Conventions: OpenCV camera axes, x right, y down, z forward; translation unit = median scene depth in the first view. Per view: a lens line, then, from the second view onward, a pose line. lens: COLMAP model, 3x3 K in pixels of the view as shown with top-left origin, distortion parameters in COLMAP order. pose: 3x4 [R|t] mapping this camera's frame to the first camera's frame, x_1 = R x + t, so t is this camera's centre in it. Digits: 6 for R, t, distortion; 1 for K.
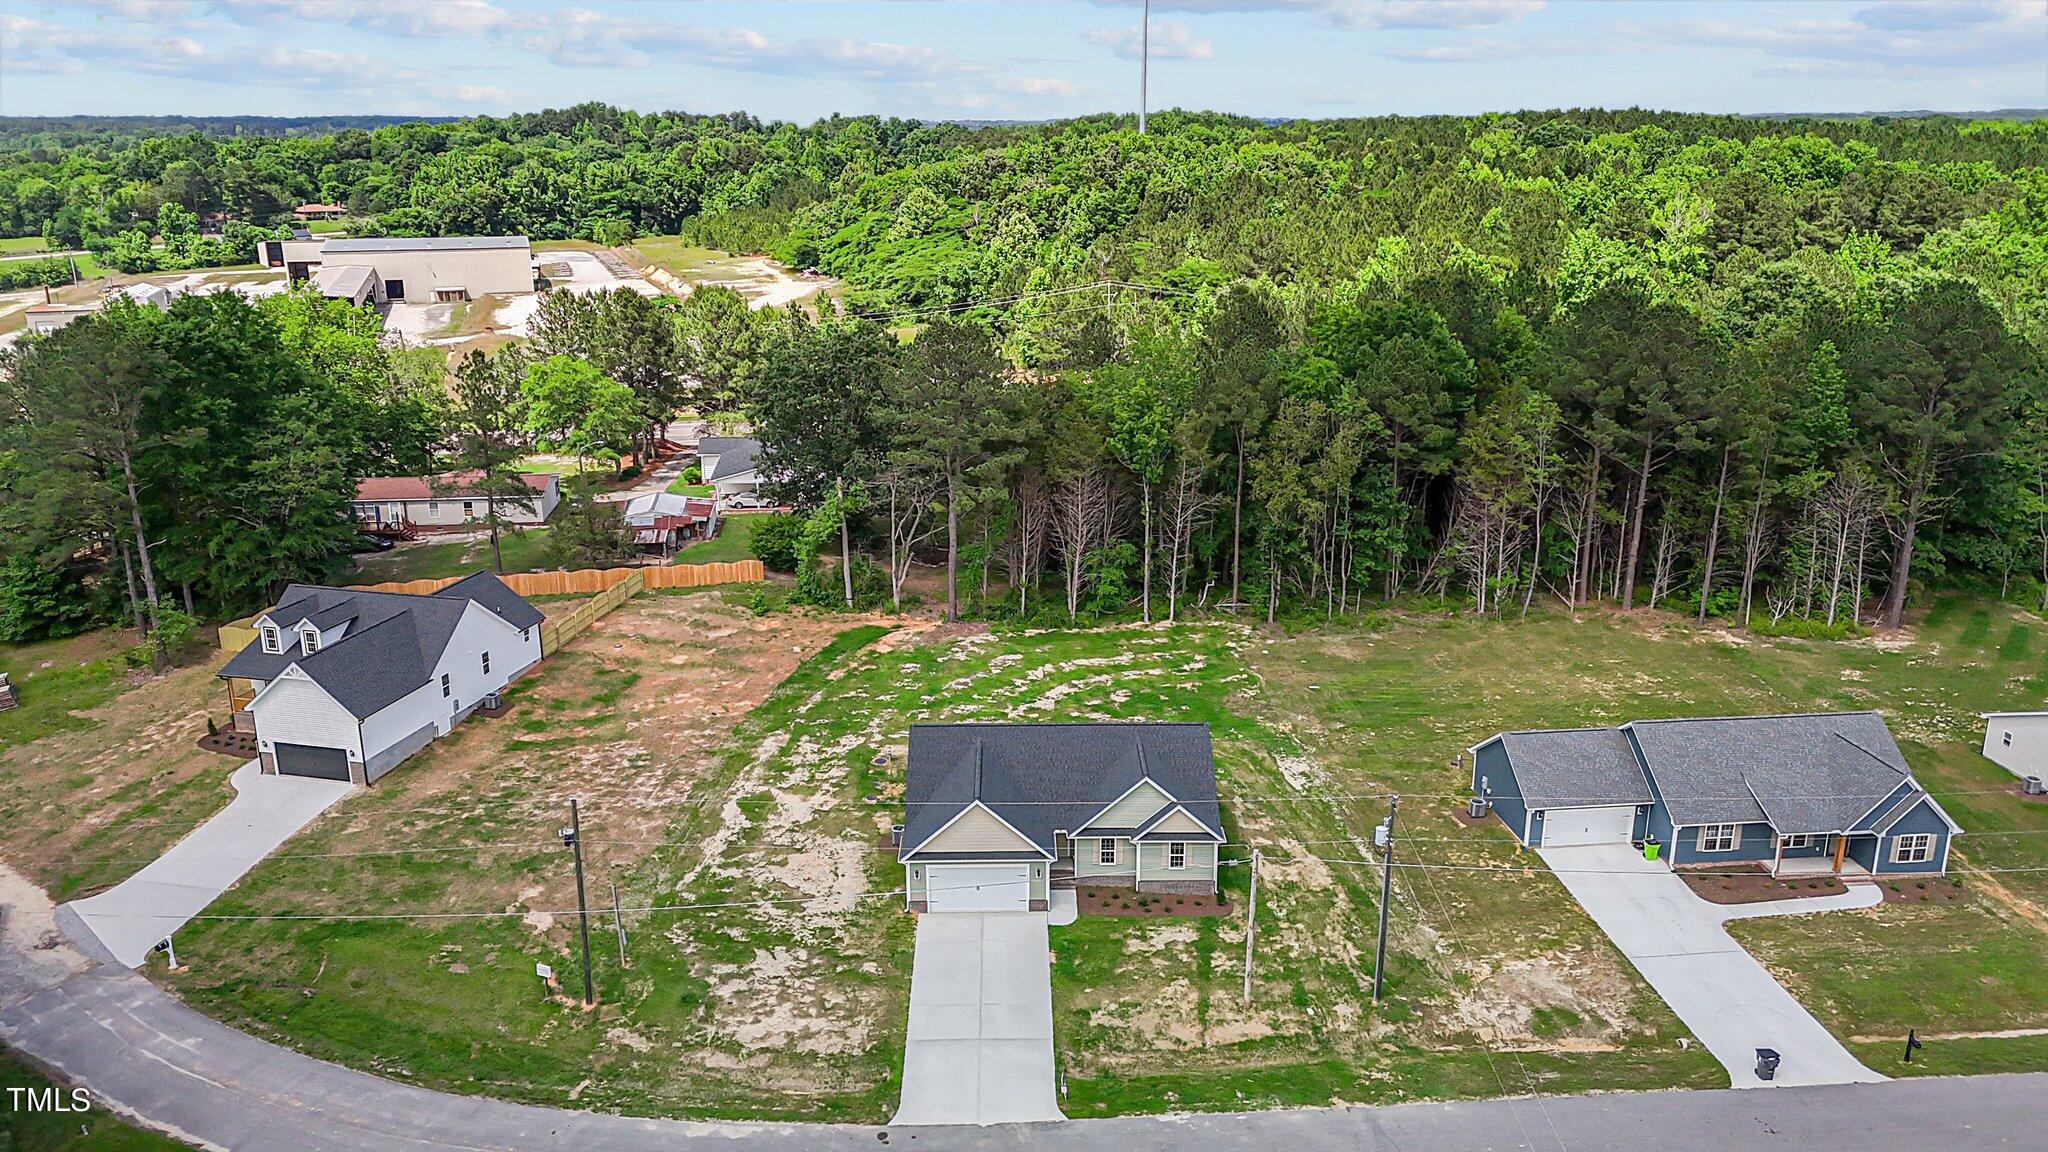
lens RADIAL K [[1514.6, 0, 1025.6], [0, 1514.6, 528.6], [0, 0, 1]] dist [0.118925, -0.203475]
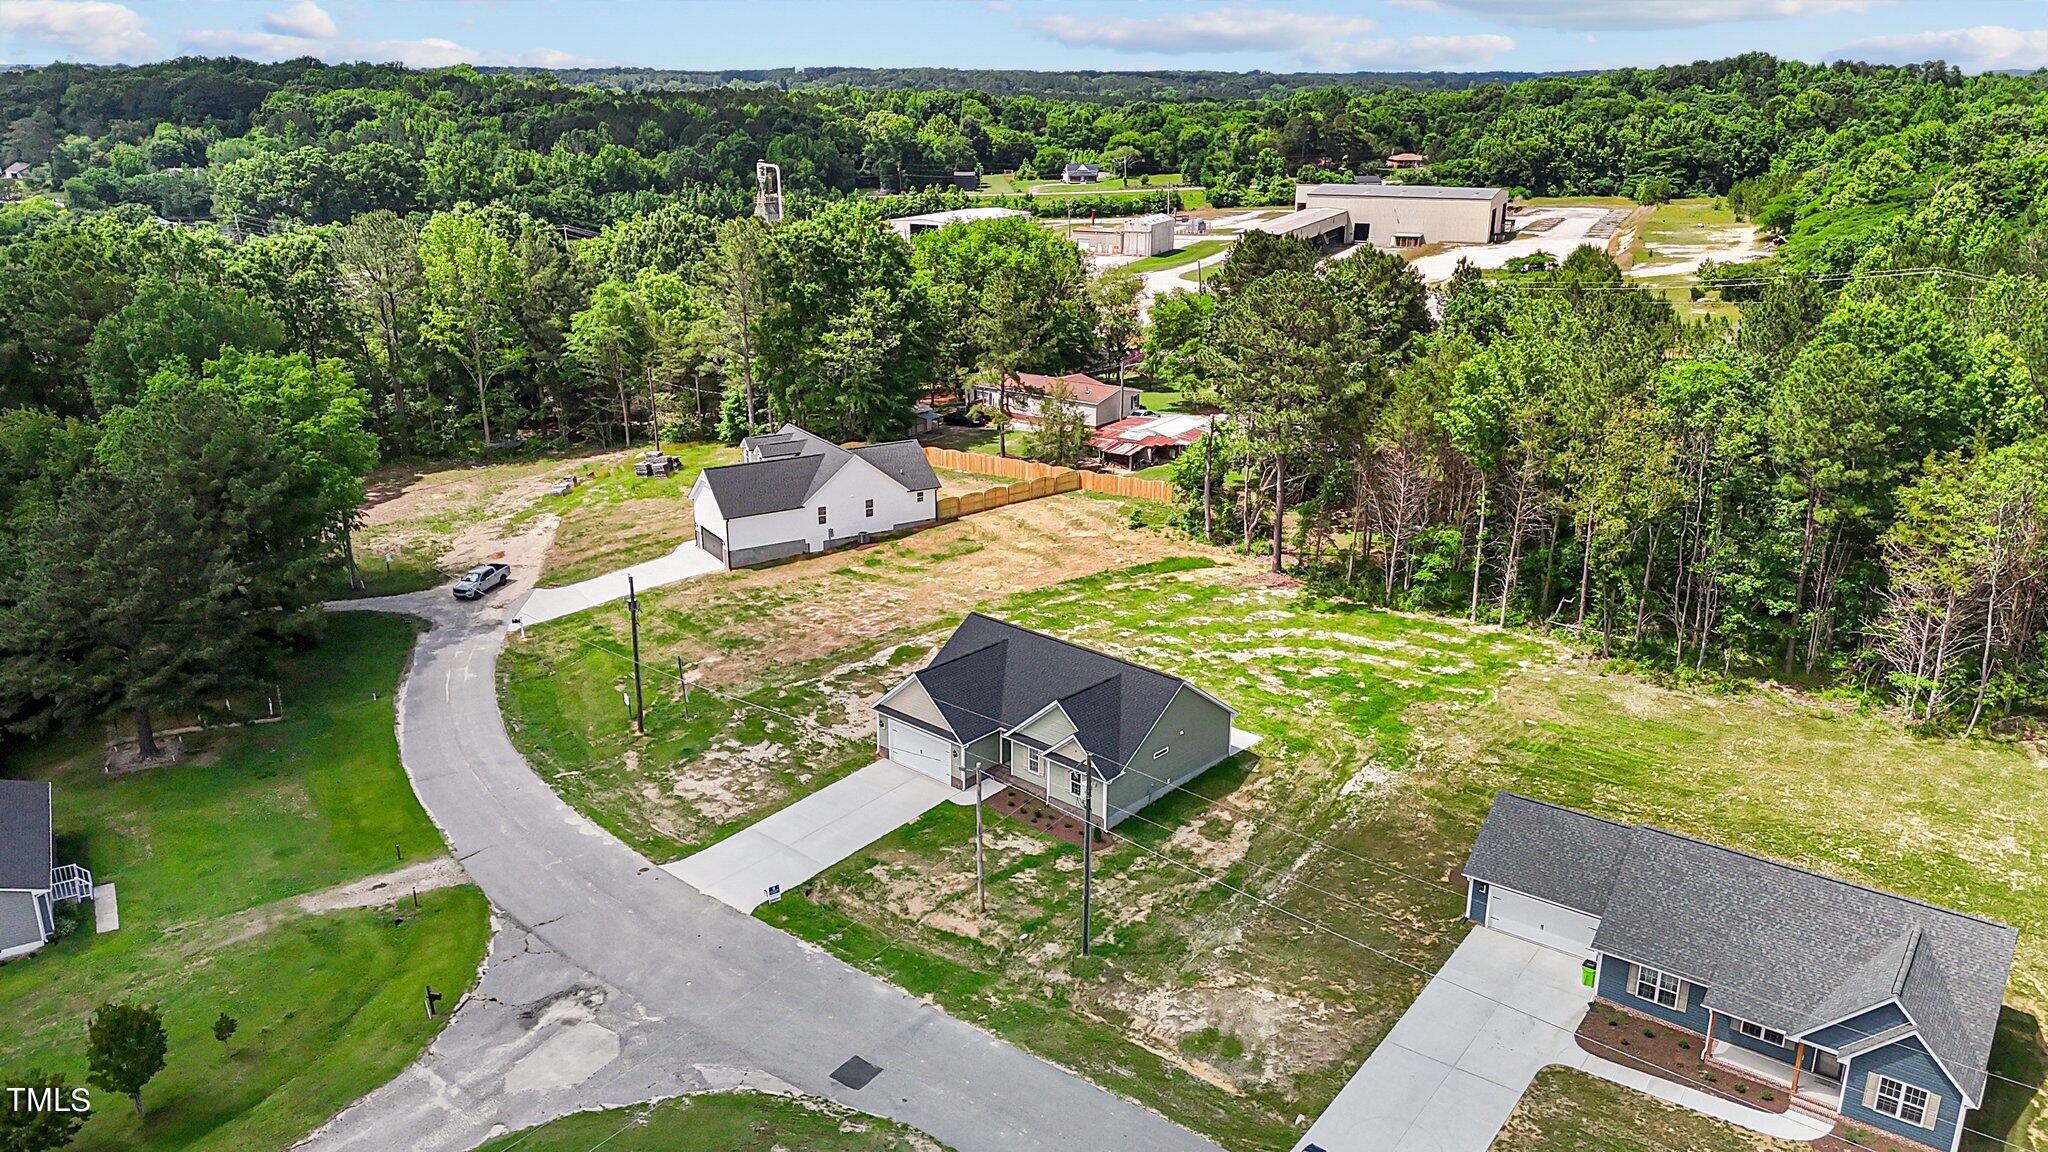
lens RADIAL K [[1514.6, 0, 1025.6], [0, 1514.6, 528.6], [0, 0, 1]] dist [0.118925, -0.203475]
pose [[0.728406, 0.200107, -0.655273, 0.634560], [-0.181707, 0.978572, 0.096850, -0.045437], [0.660612, 0.048522, 0.749158, 0.162493]]
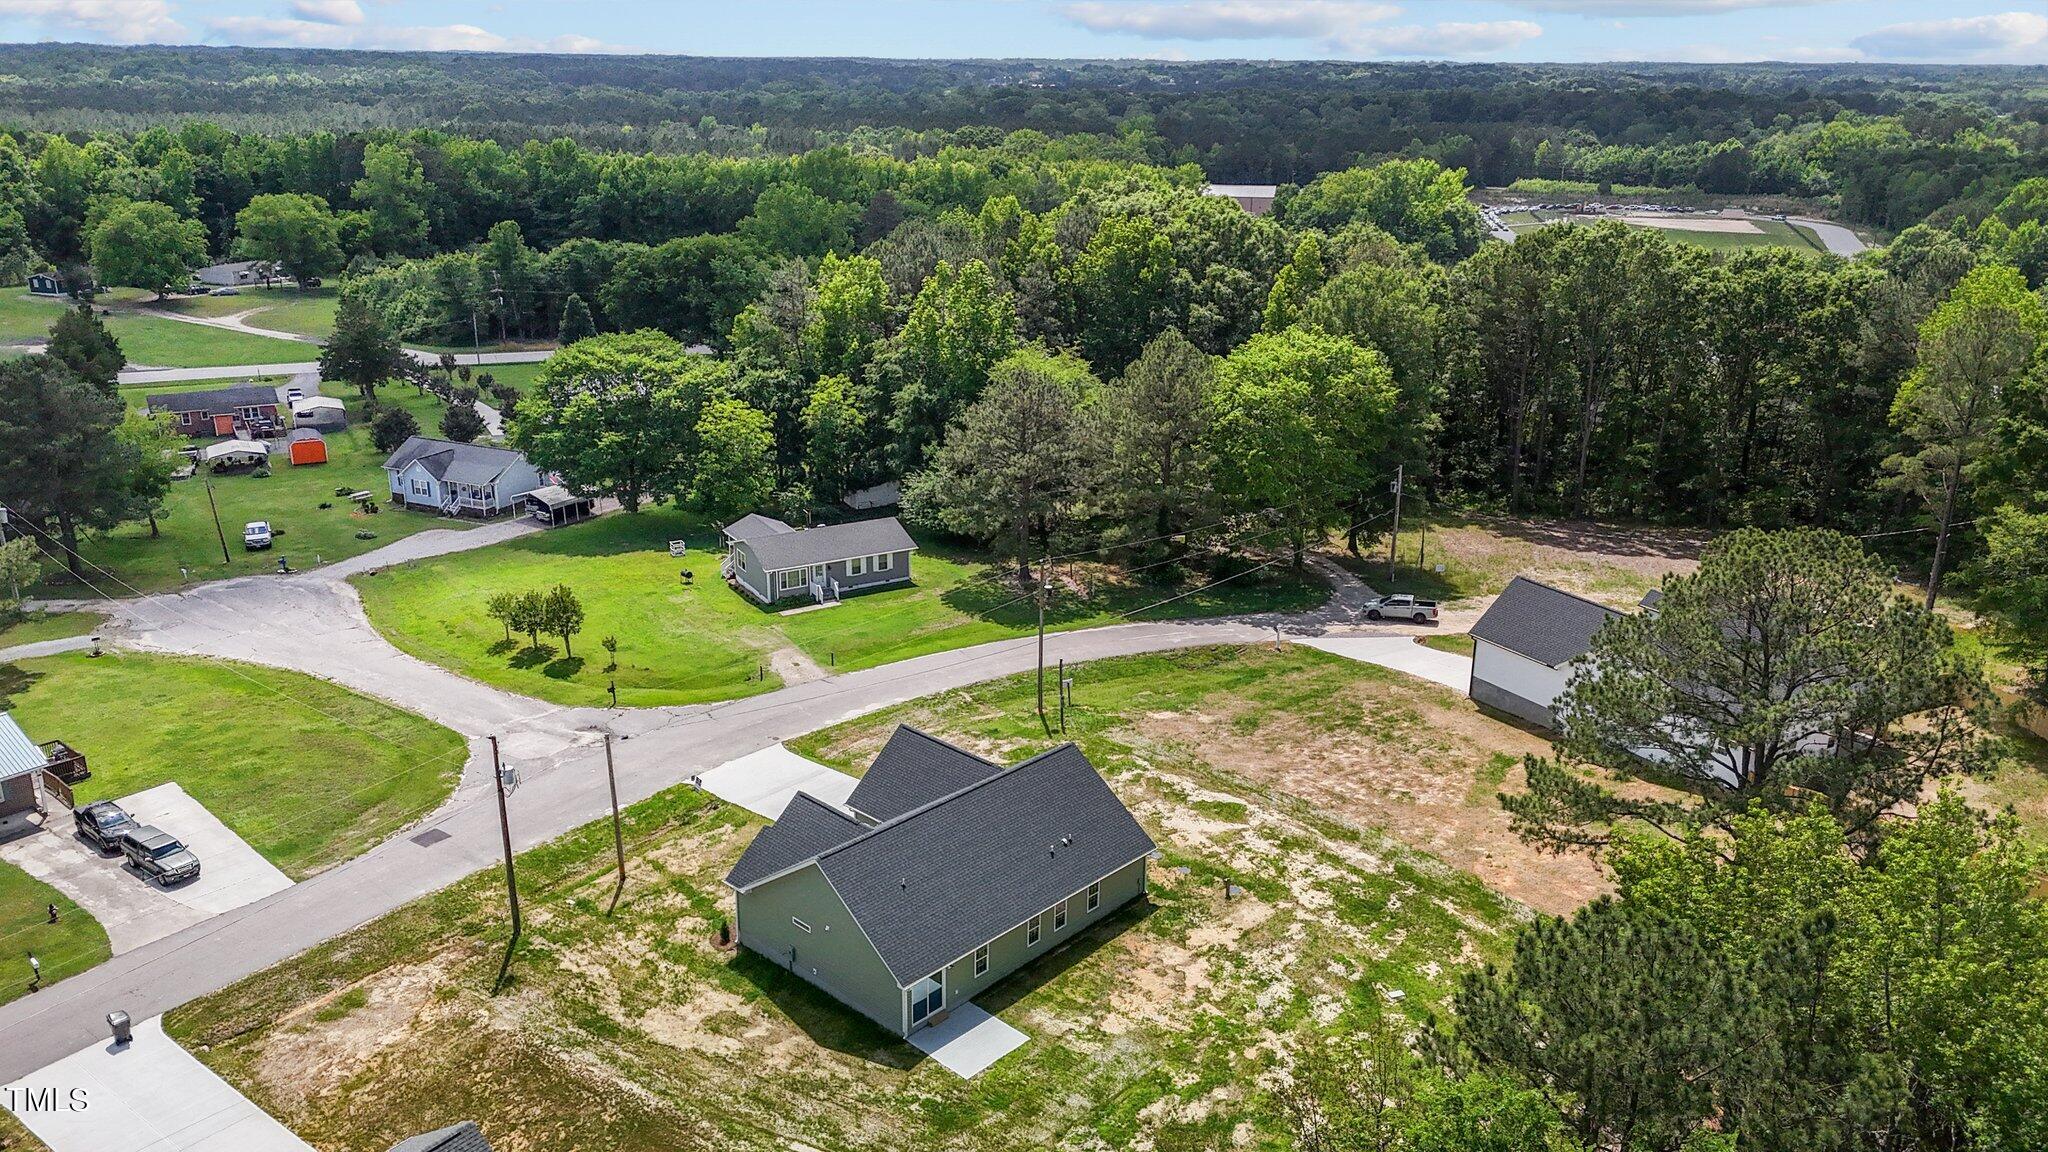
lens RADIAL K [[1498.2, 0, 1024.0], [0, 1498.2, 576.0], [0, 0, 1]] dist [0.065205, -0.062426]
pose [[-0.701061, 0.222748, -0.677420, 0.494100], [-0.191416, 0.856317, 0.479668, -0.355740], [0.686931, 0.465946, -0.557692, 1.333489]]
